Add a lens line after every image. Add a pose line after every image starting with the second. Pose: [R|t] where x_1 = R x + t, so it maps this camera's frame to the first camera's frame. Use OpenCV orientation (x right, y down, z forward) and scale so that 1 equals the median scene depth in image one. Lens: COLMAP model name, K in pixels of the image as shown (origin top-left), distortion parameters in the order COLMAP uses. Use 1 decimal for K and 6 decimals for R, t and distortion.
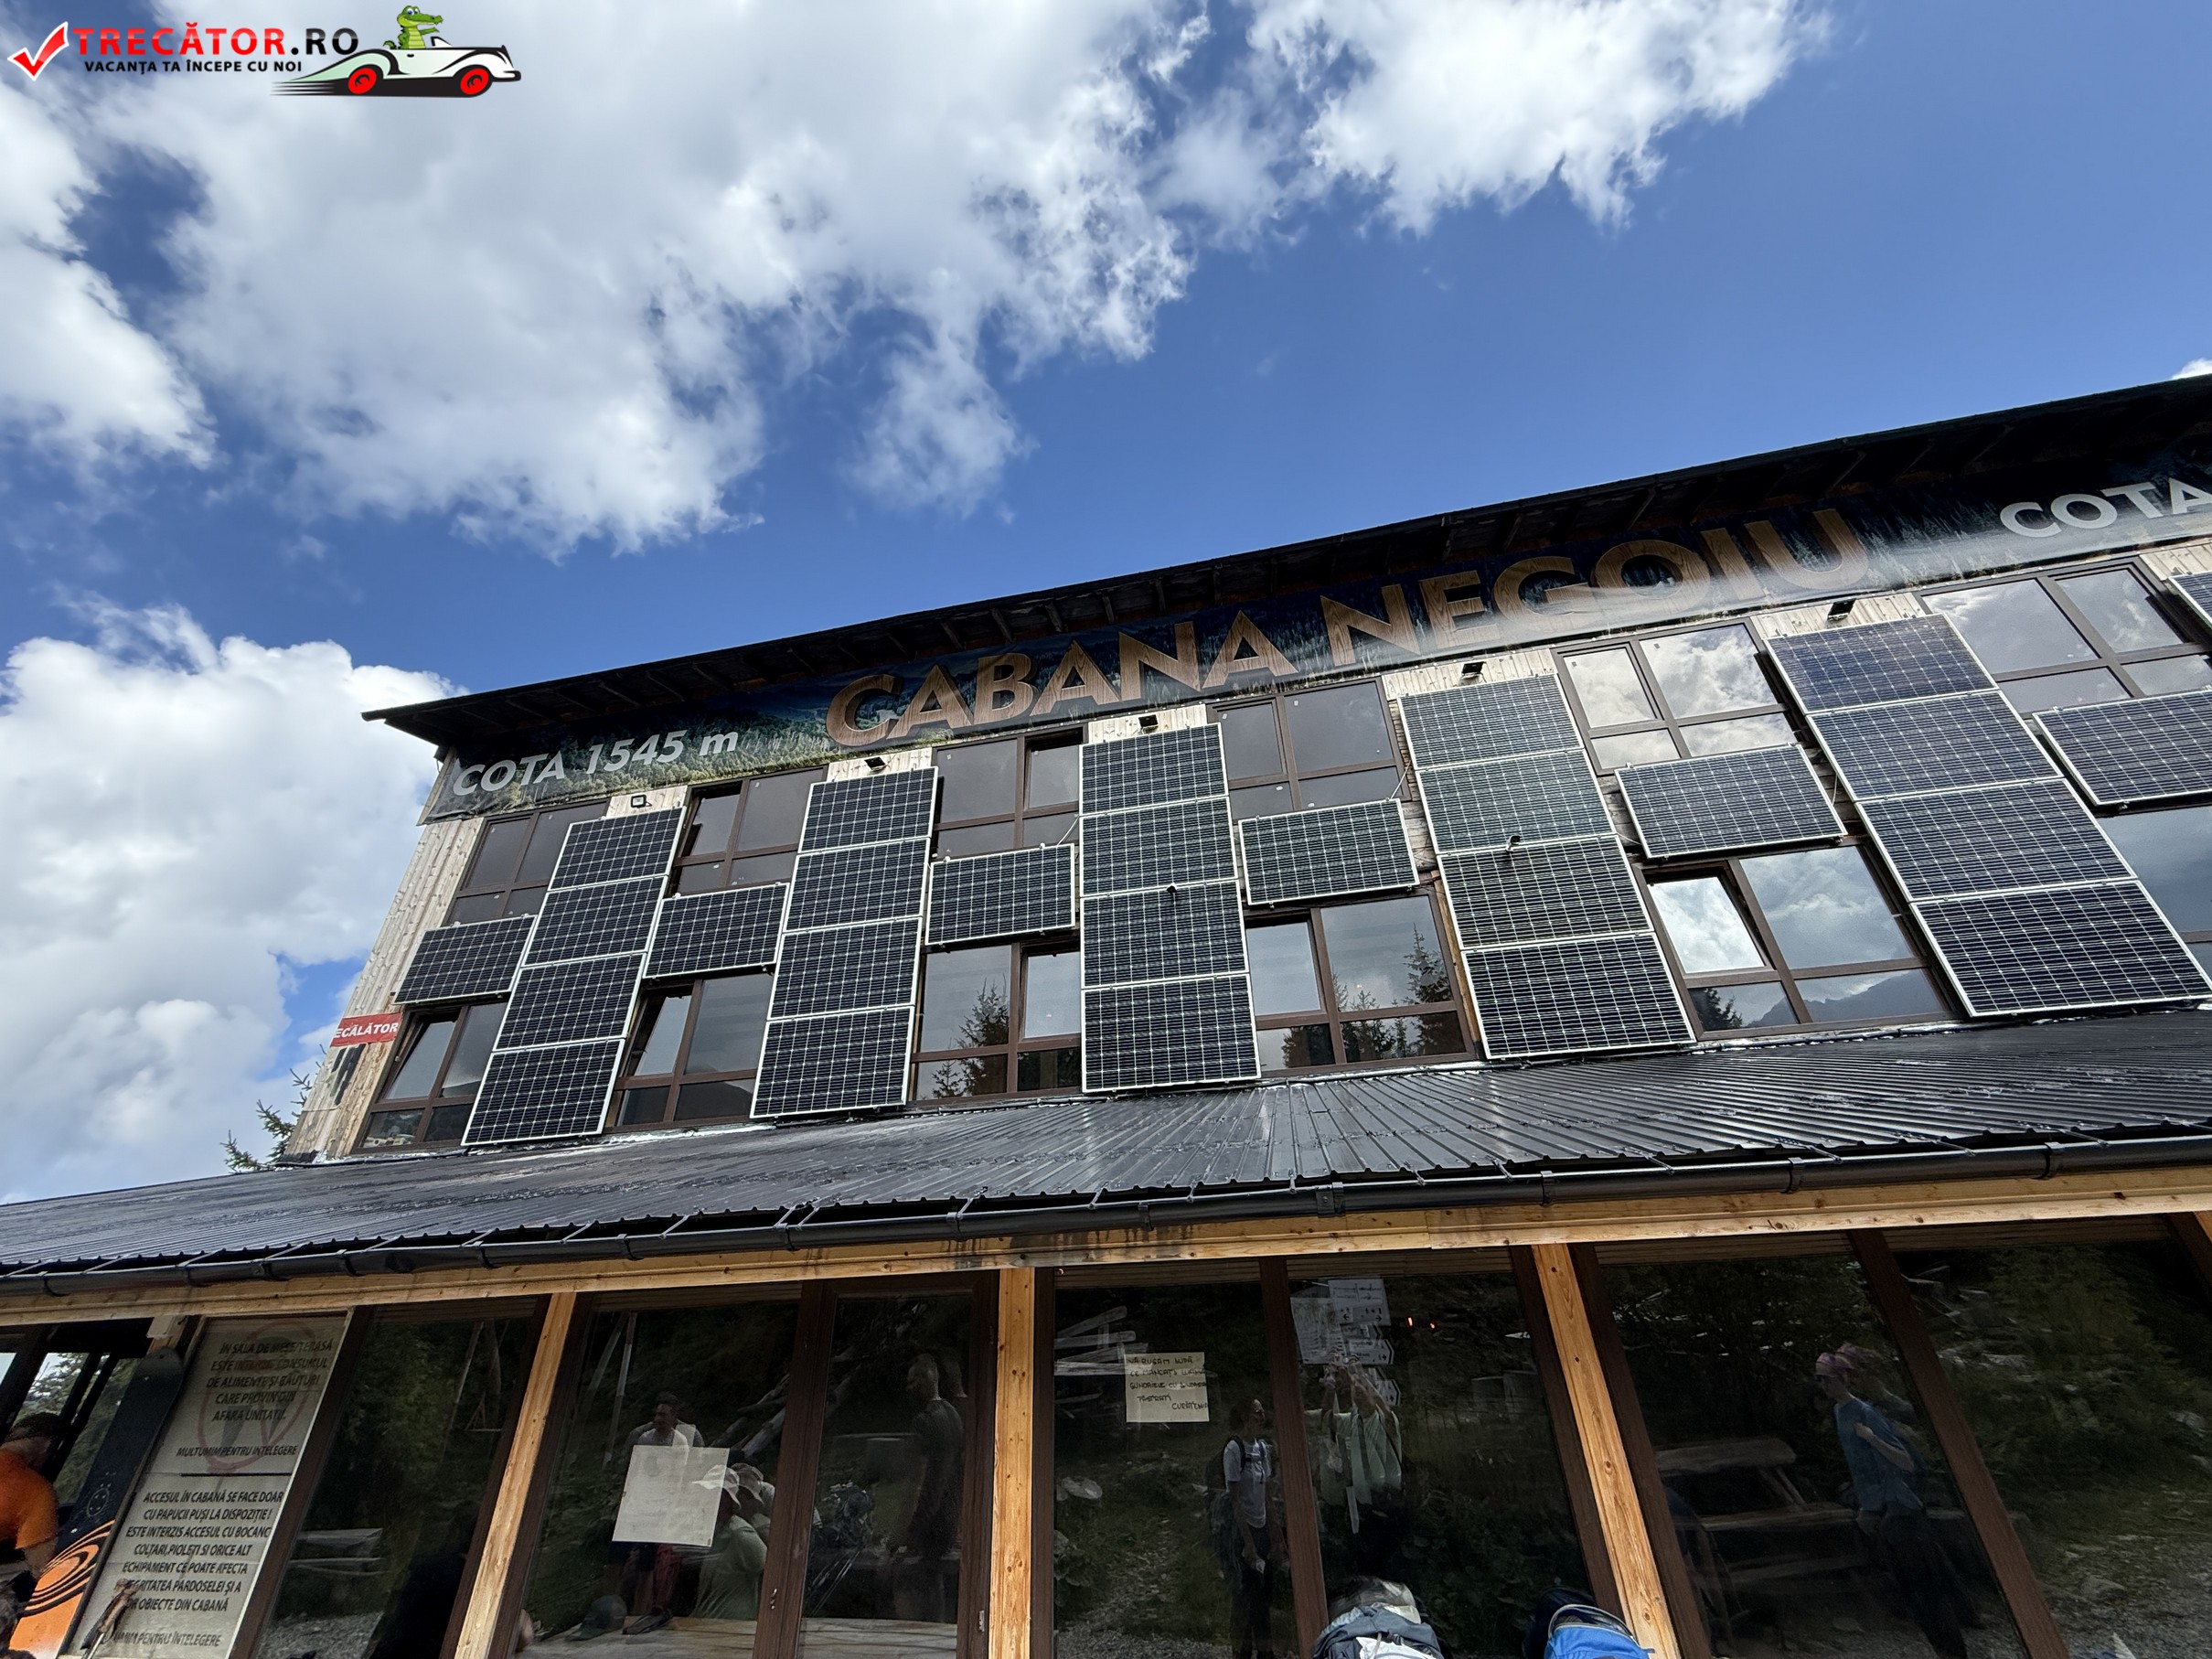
lens RADIAL K [[895.9, 0, 1102.6], [0, 895.9, 826.8], [0, 0, 1]] dist [0.010293, -0.000034]
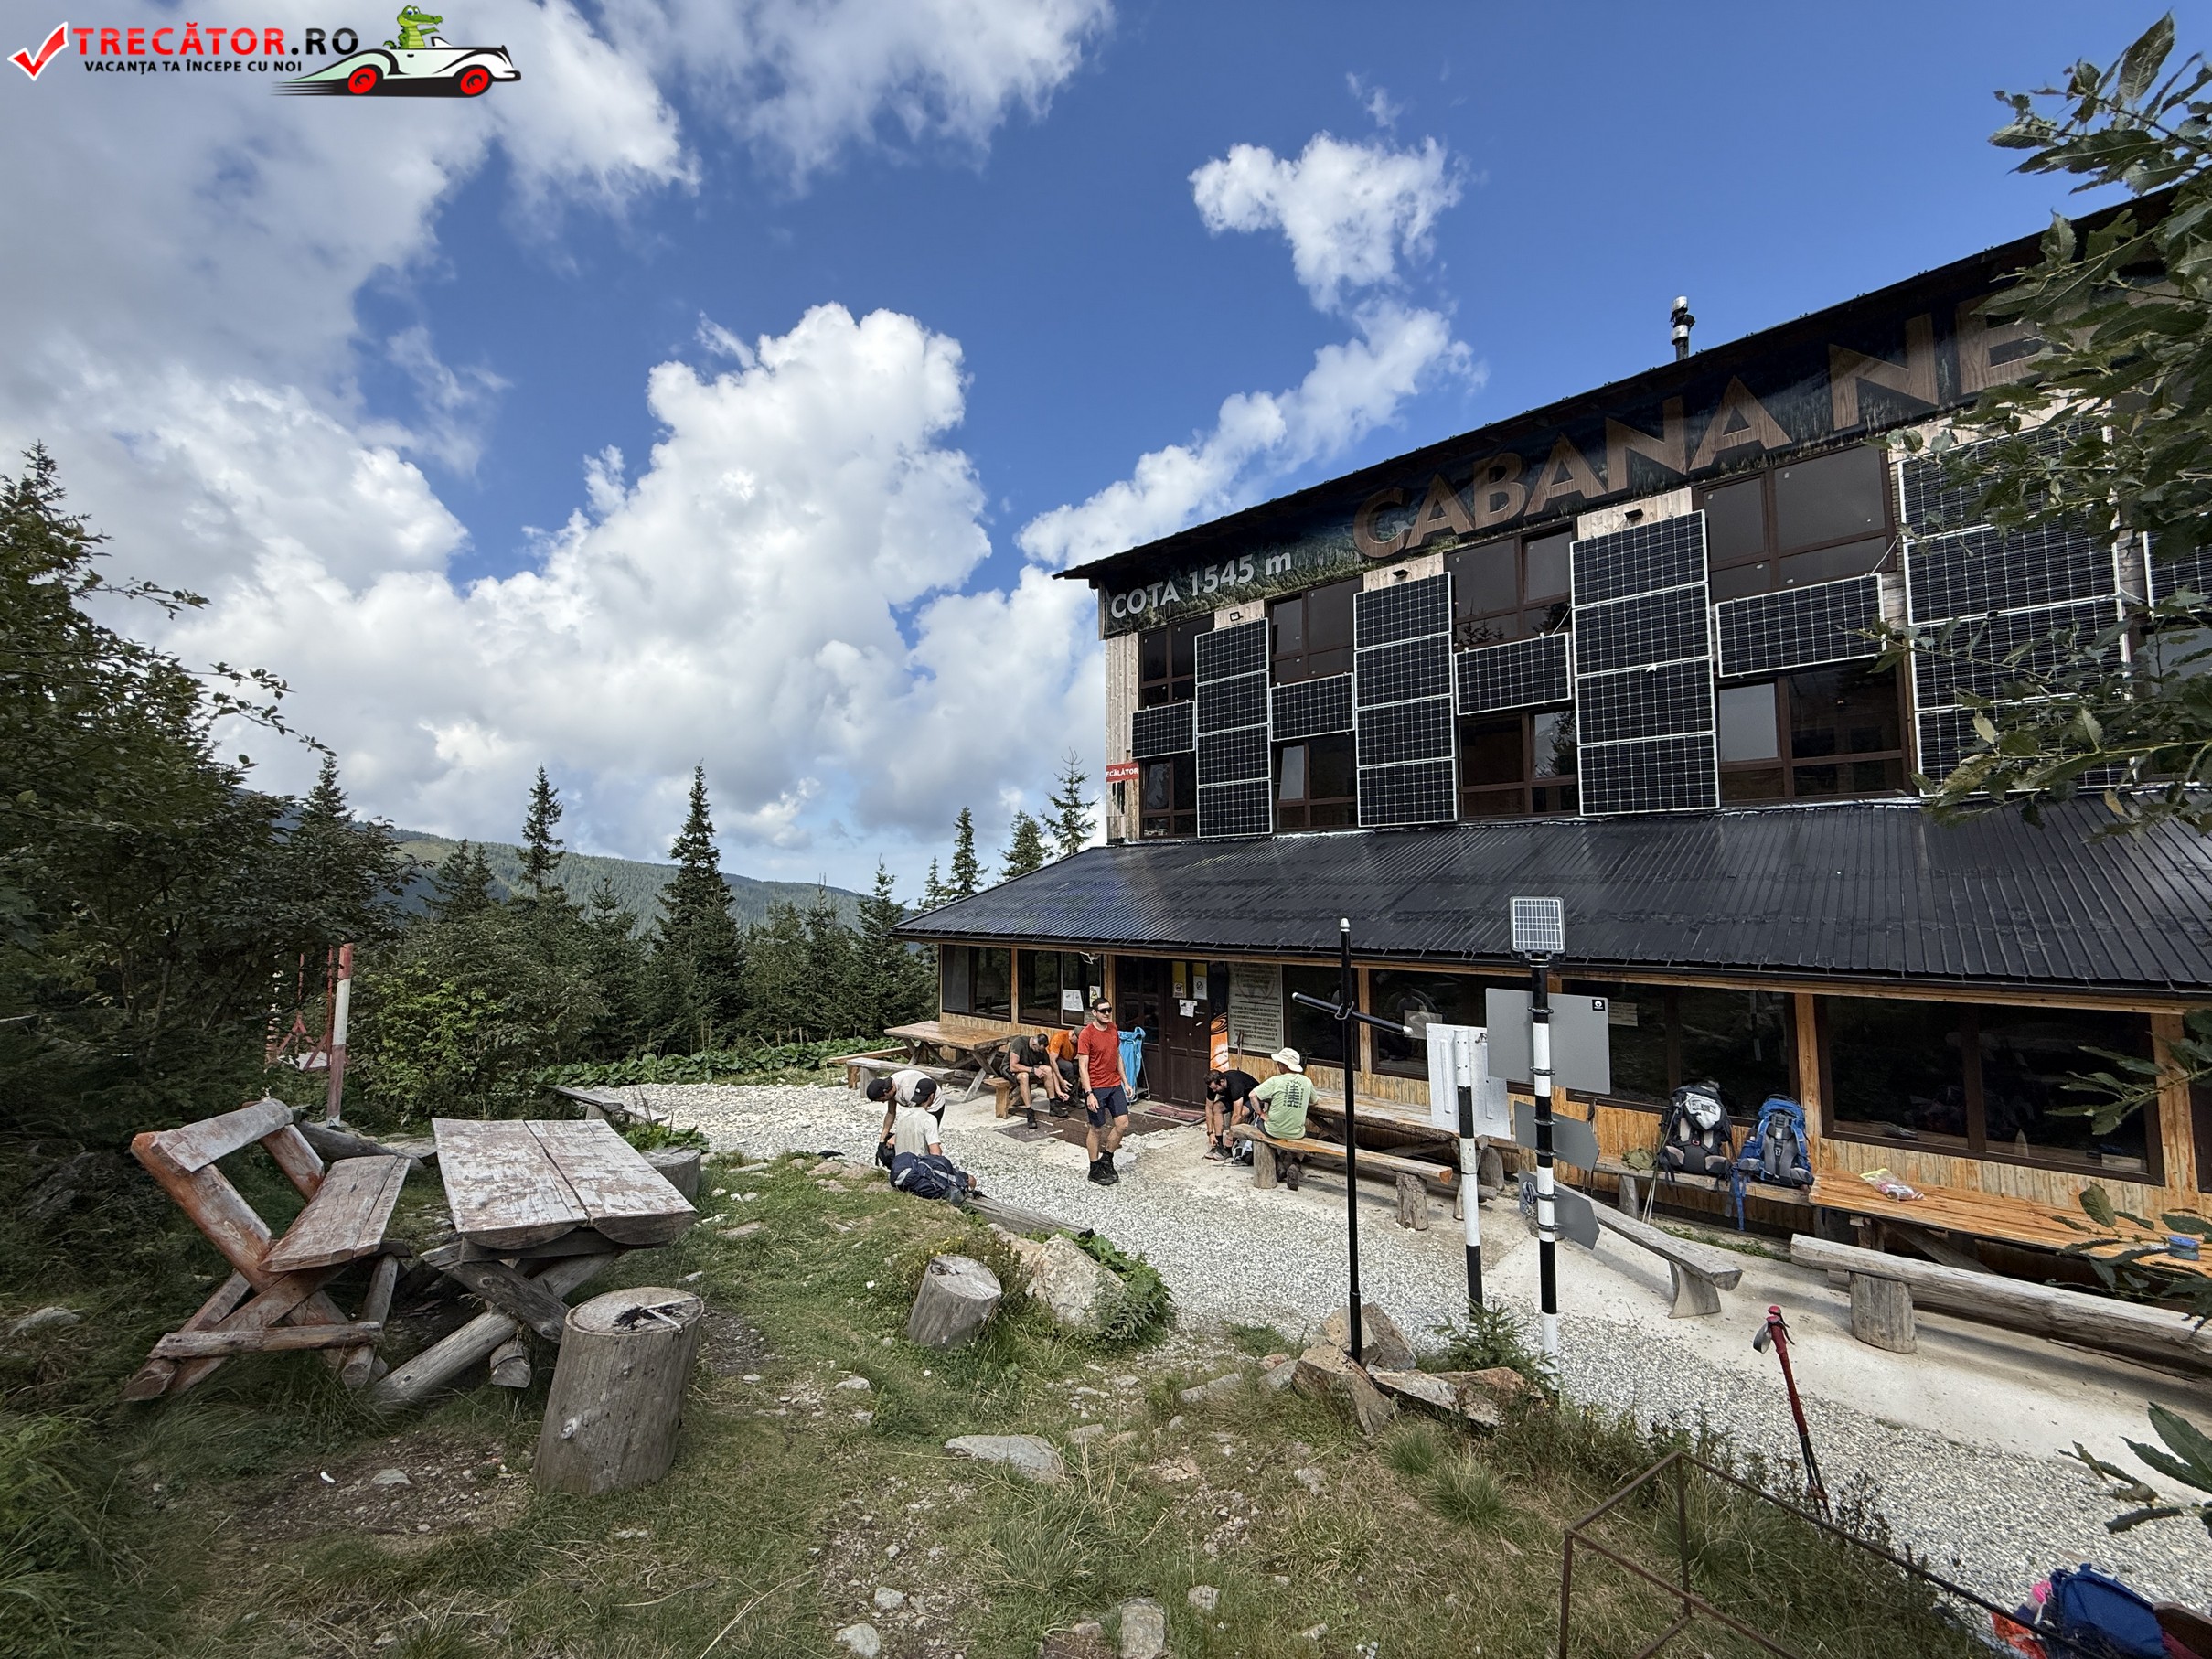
lens RADIAL K [[895.9, 0, 1107.4], [0, 895.9, 828.5], [0, 0, 1]] dist [0.010293, -0.000034]
pose [[0.882517, -0.015155, -0.470037, -0.011578], [0.230296, 0.885366, 0.403845, -0.392080], [0.410034, -0.464648, 0.784840, -0.444103]]
